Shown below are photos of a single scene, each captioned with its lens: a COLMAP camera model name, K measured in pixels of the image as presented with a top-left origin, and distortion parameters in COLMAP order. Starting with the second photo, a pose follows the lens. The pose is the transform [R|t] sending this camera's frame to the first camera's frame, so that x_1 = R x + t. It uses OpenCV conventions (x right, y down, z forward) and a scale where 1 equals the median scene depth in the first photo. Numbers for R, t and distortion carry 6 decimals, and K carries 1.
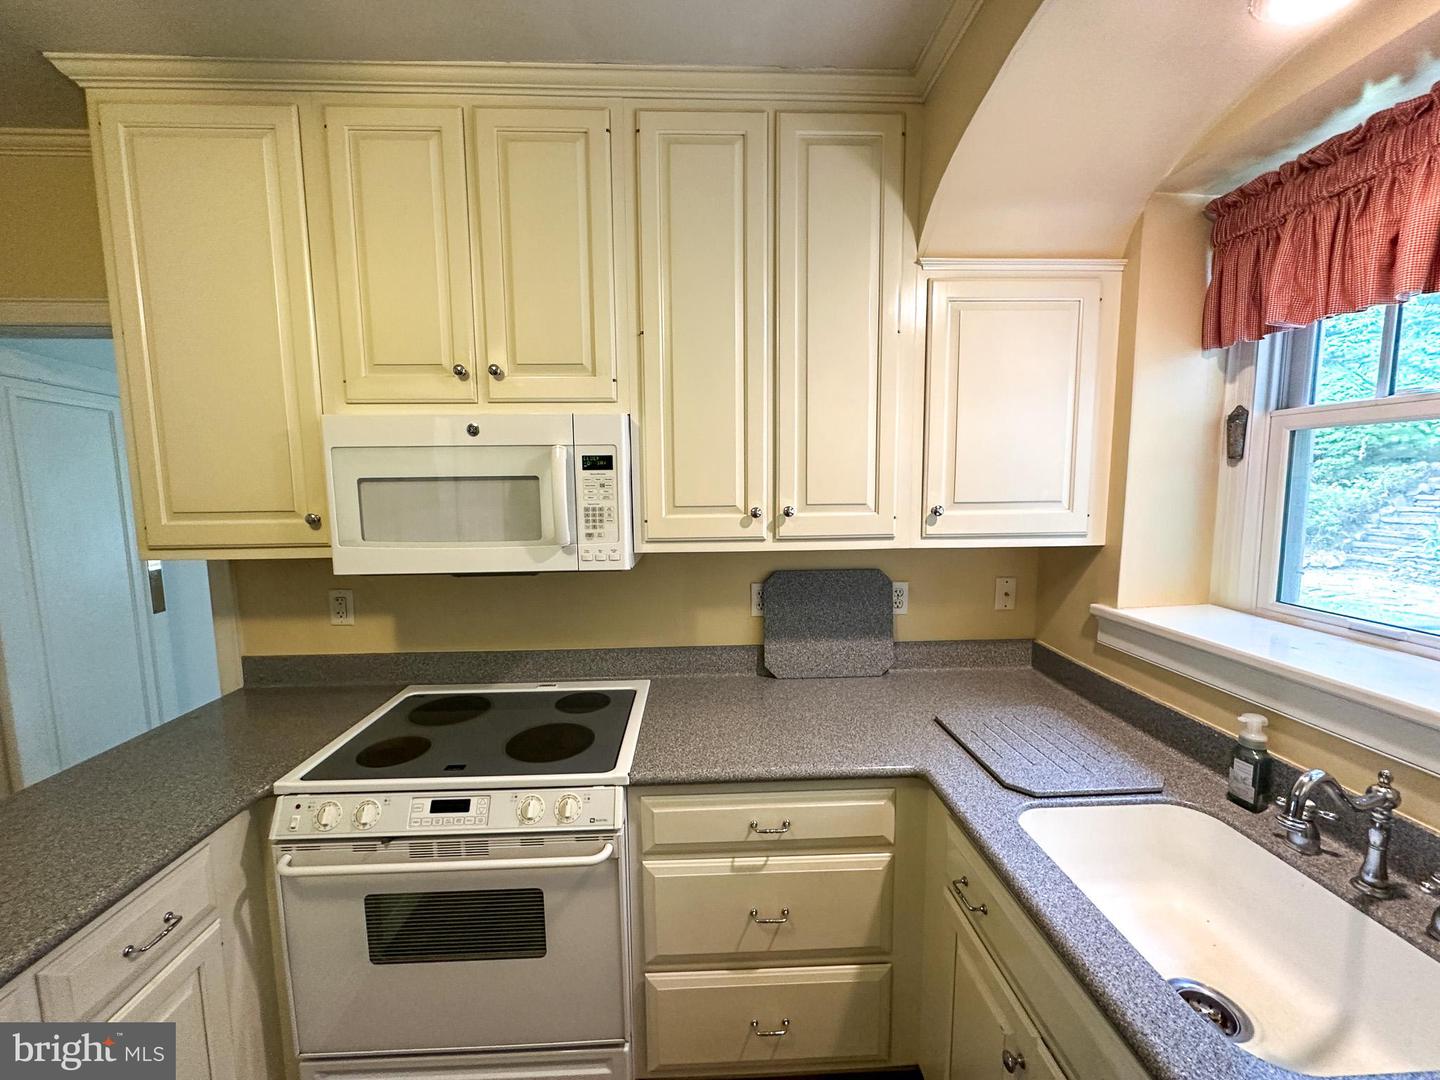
lens RADIAL K [[575.0, 0, 720.0], [0, 575.0, 540.0], [0, 0, 1]] dist [-0.003898, 0.000002]
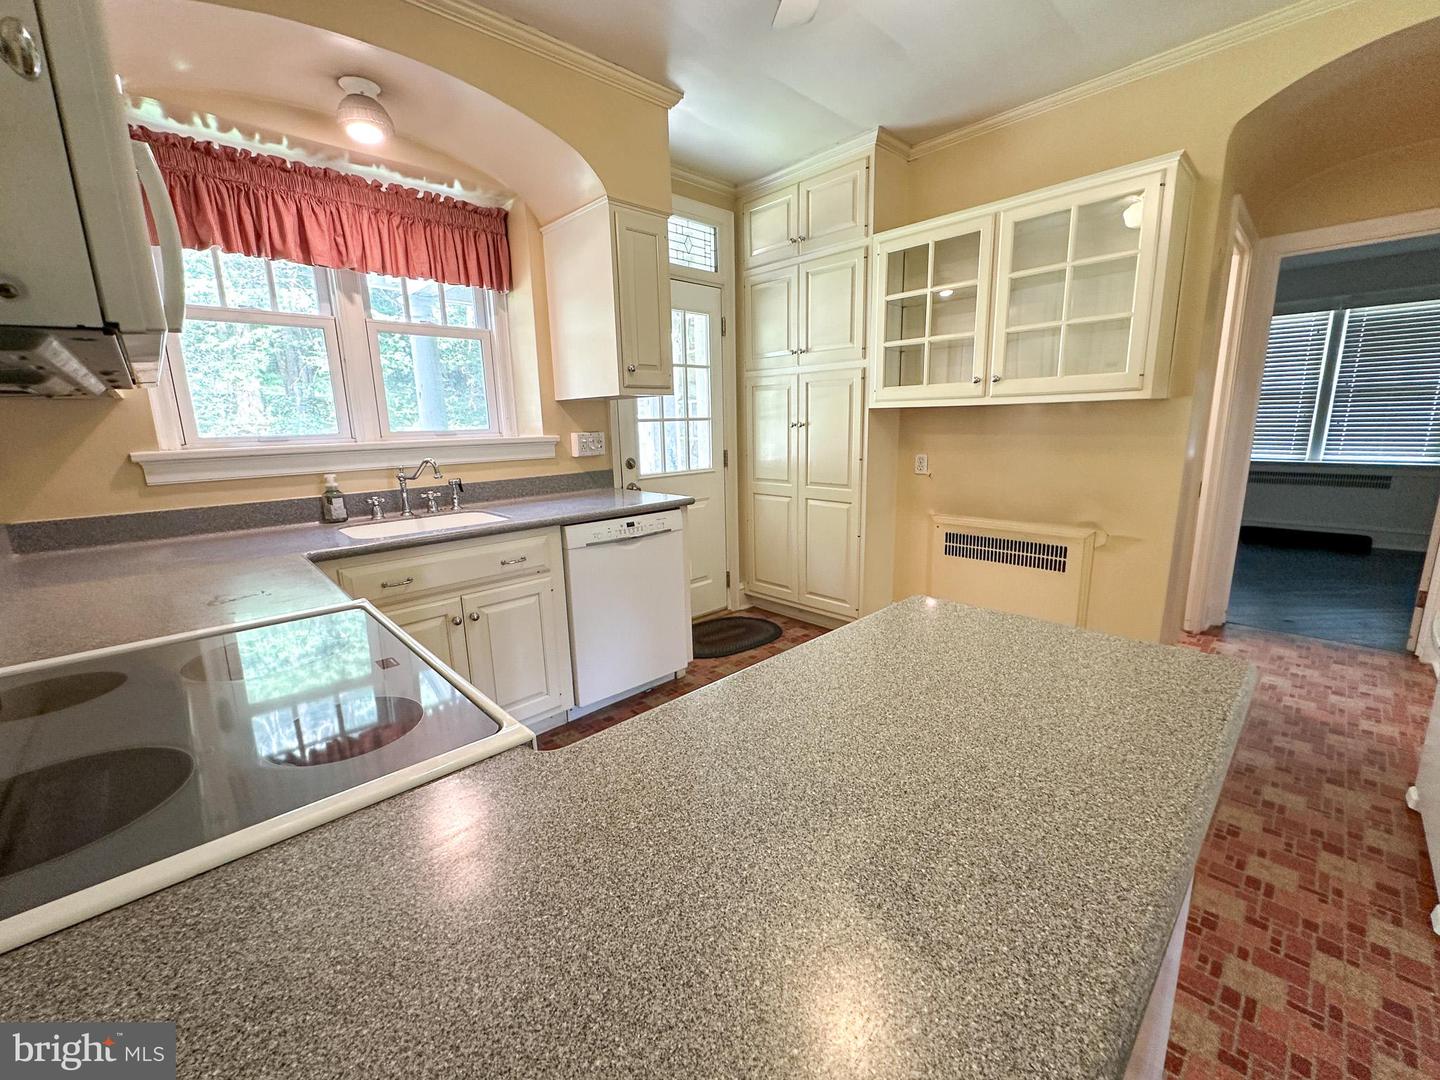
lens RADIAL K [[589.0, 0, 720.0], [0, 589.0, 540.0], [0, 0, 1]] dist [-0.004323, 0.000114]
pose [[-0.656436, -0.127214, 0.743578, -1.093952], [0.110816, 0.958725, 0.261851, 0.114709], [-0.746198, 0.254289, -0.615245, 1.000651]]
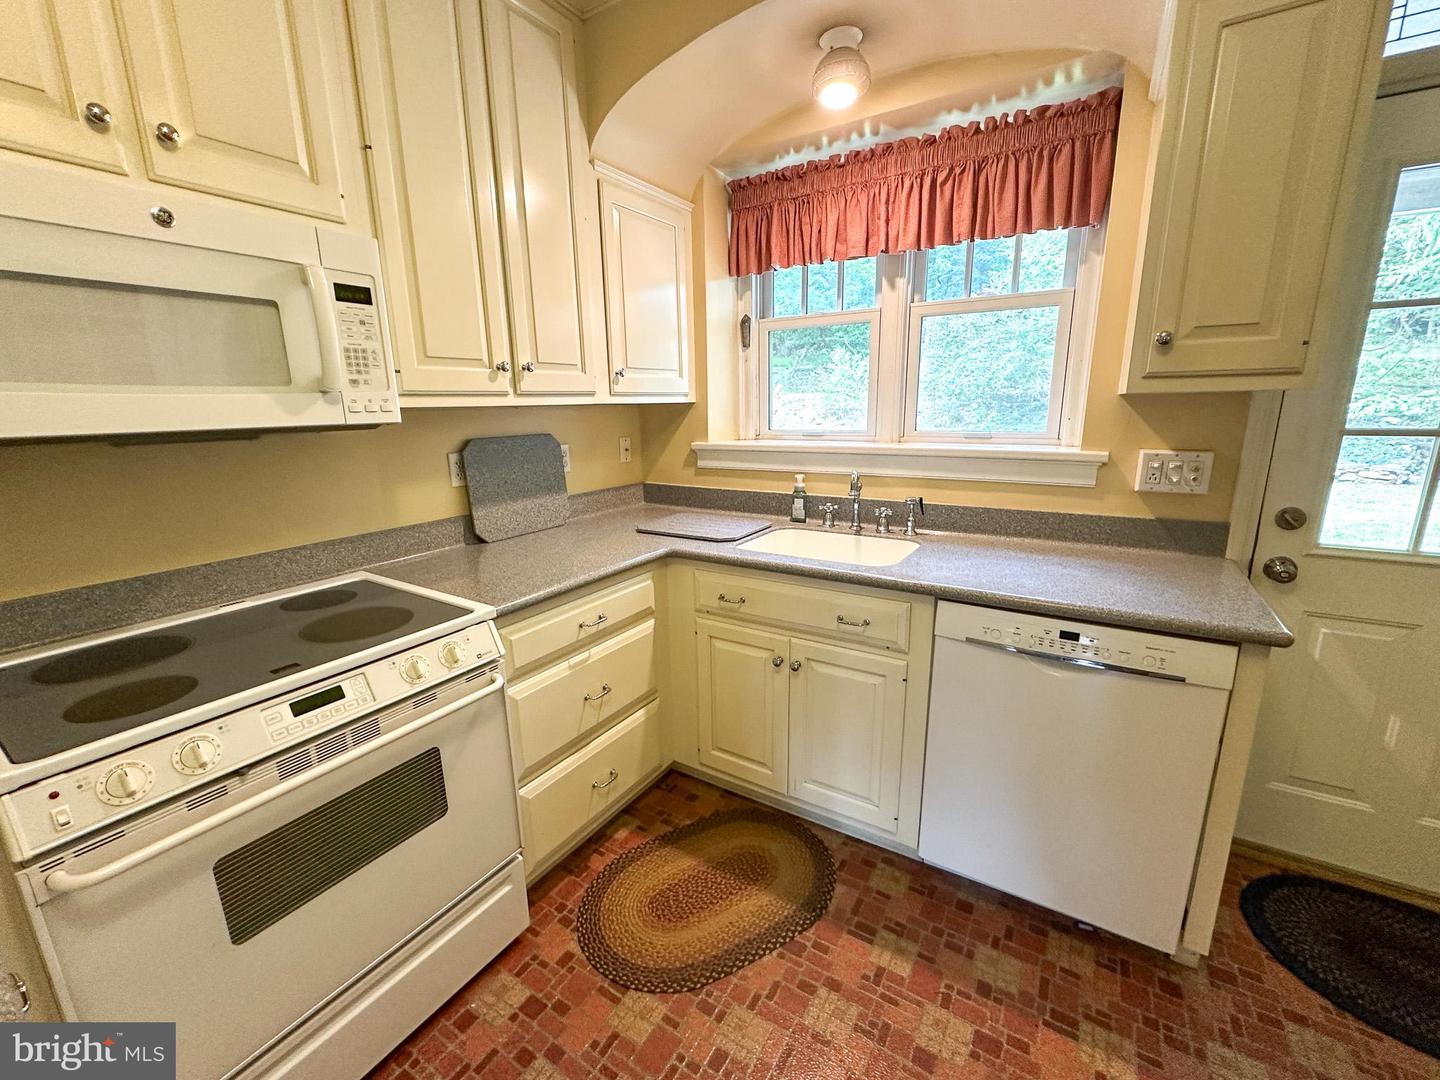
lens RADIAL K [[589.0, 0, 720.0], [0, 589.0, 540.0], [0, 0, 1]] dist [-0.004323, 0.000114]
pose [[0.573035, -0.186316, 0.798071, -0.666829], [0.101085, 0.982447, 0.156779, 0.143394], [-0.813273, -0.009167, 0.581811, 0.042388]]
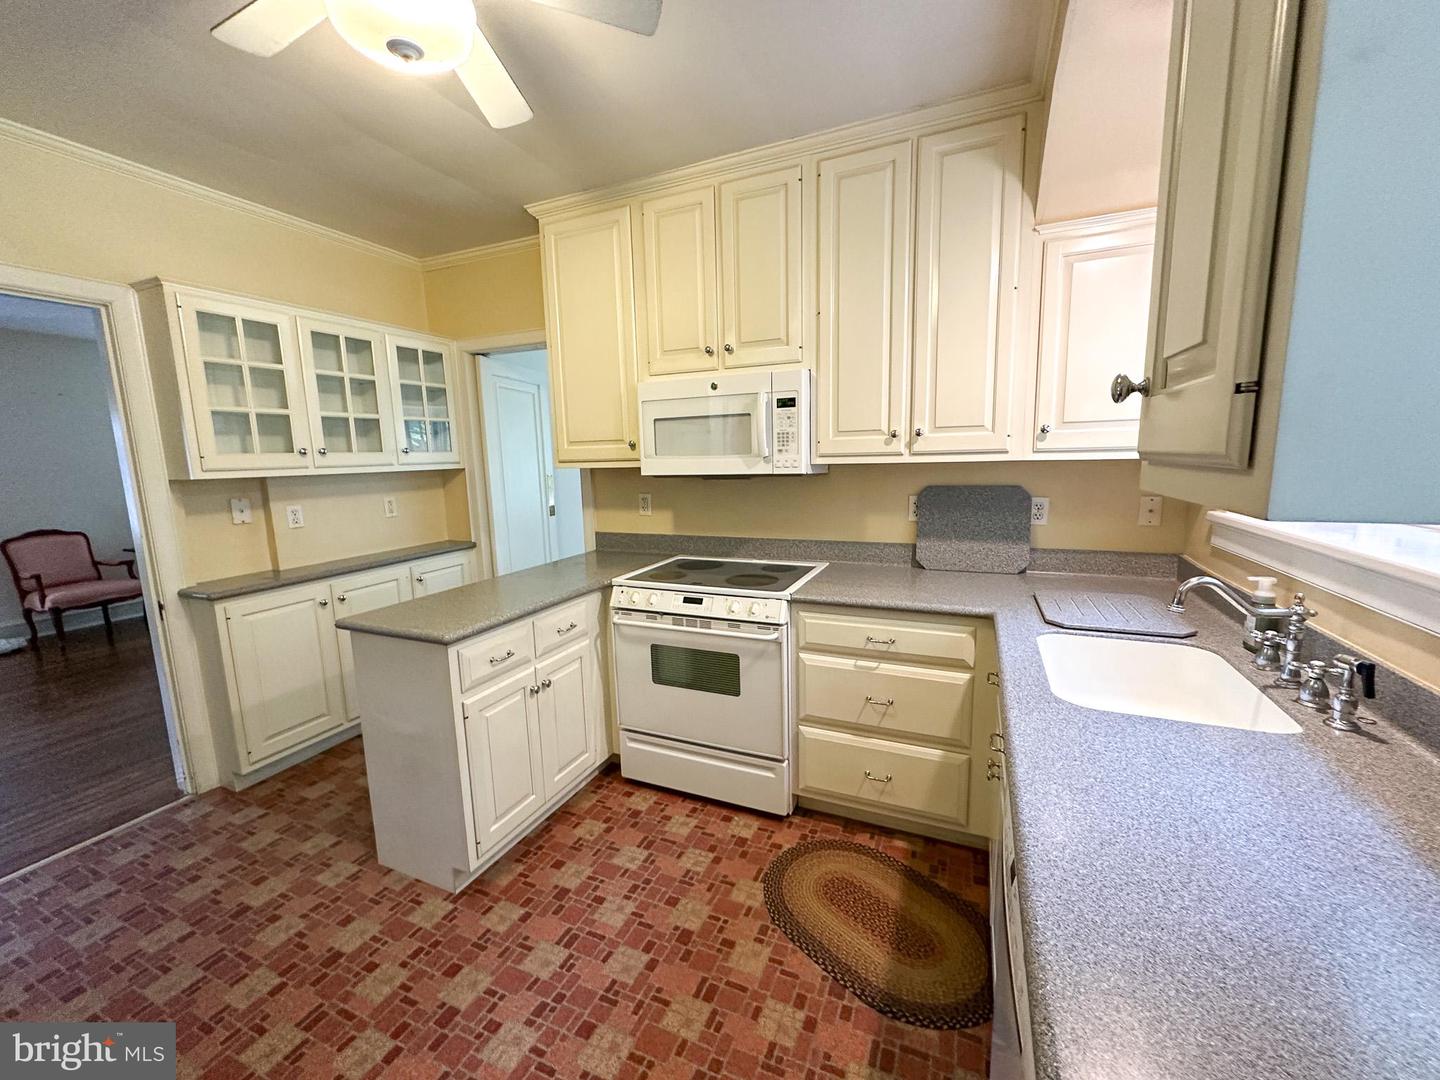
lens RADIAL K [[575.0, 0, 720.0], [0, 575.0, 540.0], [0, 0, 1]] dist [-0.003898, 0.000002]
pose [[0.896045, 0.053711, -0.440702, 0.327163], [-0.031443, 0.997840, 0.057681, 0.149463], [0.442848, -0.037828, 0.895798, -0.473791]]
